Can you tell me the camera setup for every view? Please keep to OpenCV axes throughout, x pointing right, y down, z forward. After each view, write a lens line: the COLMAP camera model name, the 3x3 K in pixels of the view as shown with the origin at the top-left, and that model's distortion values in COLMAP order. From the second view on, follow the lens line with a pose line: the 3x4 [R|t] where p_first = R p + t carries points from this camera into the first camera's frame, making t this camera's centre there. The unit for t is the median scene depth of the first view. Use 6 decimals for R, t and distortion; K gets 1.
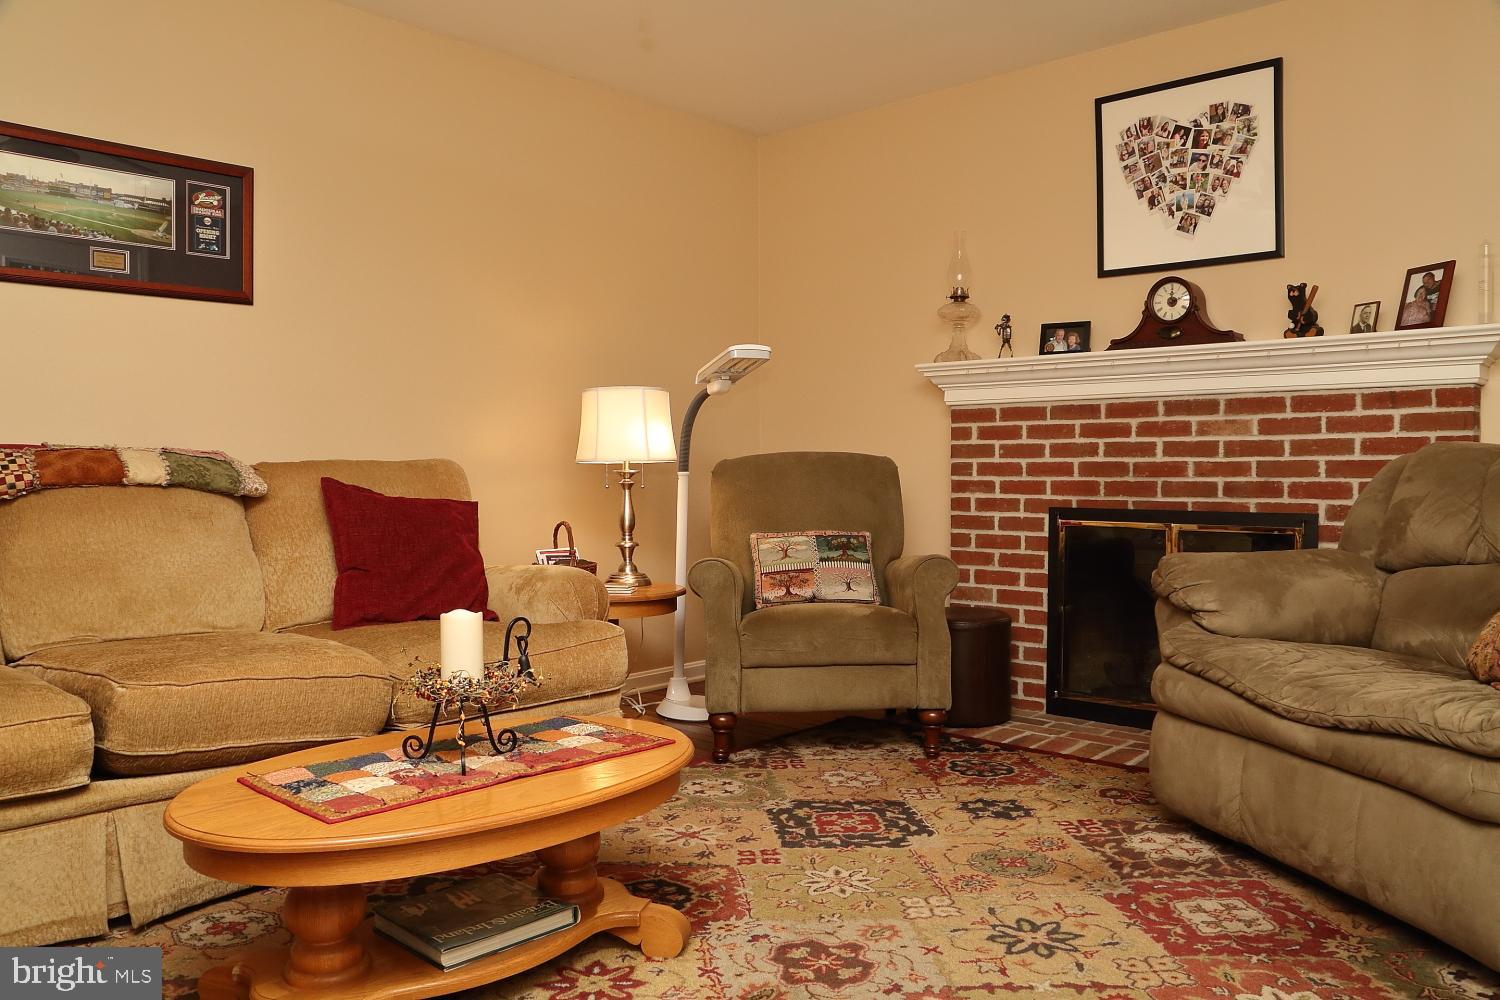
lens RADIAL K [[1180.8, 0, 757.8], [0, 1180.8, 469.9], [0, 0, 1]] dist [-0.022357, 0.000721]
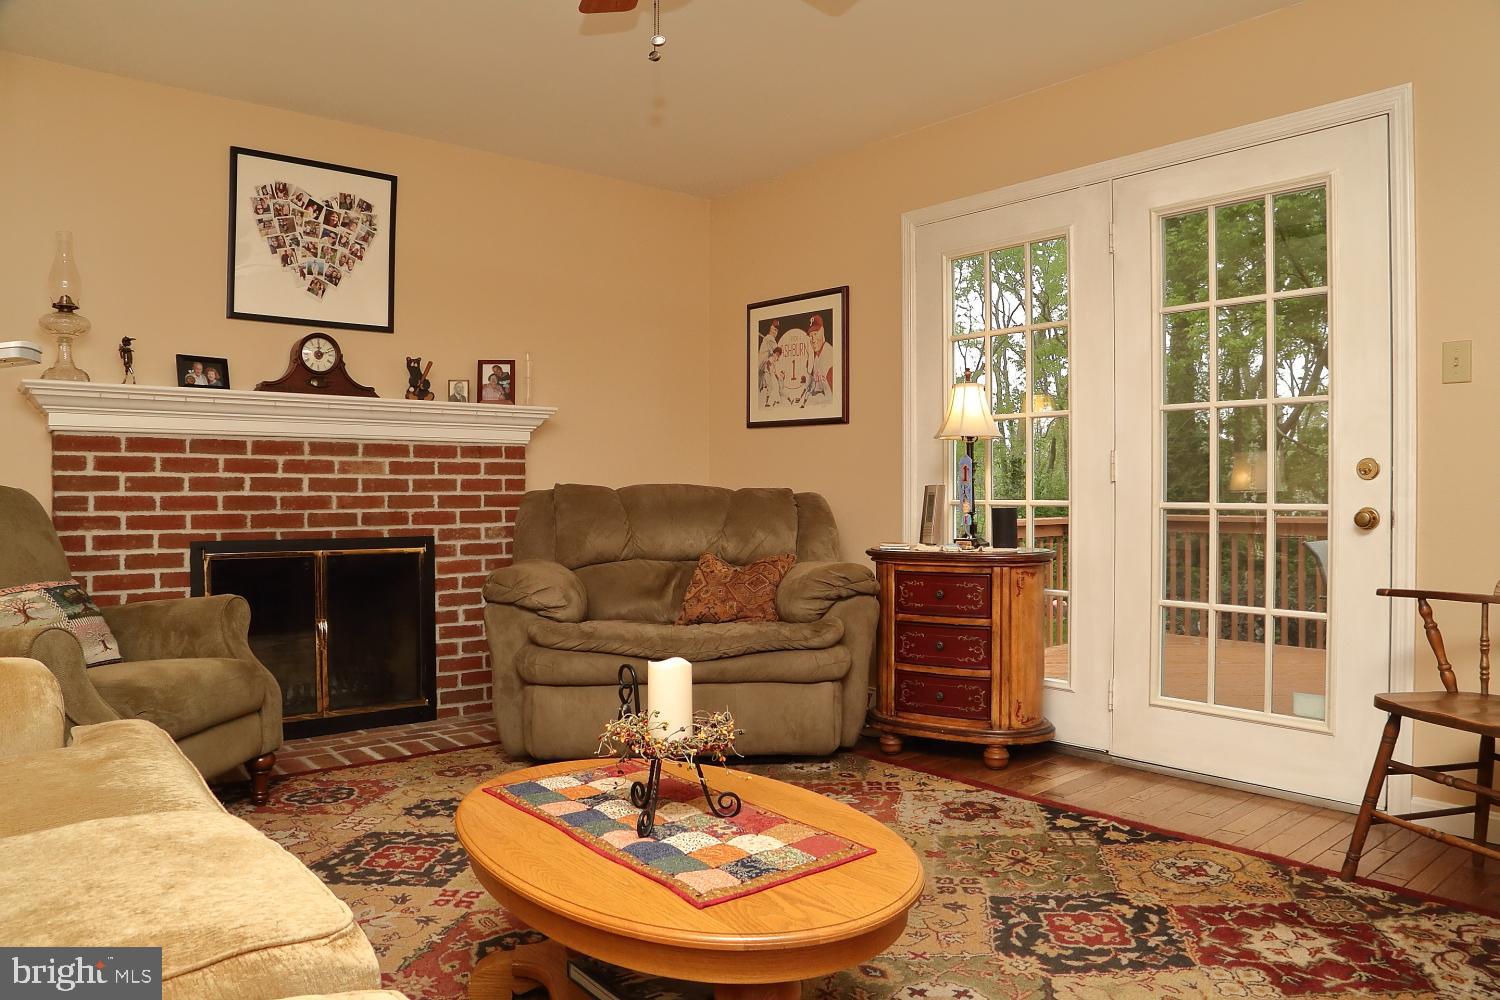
lens RADIAL K [[1041.6, 0, 742.8], [0, 1041.6, 495.4], [0, 0, 1]] dist [-0.064799, 0.004826]
pose [[0.149395, 0.004593, 0.988767, -0.564283], [0.006986, 0.999959, -0.005701, 0.001101], [-0.988753, 0.007759, 0.149357, 0.447324]]
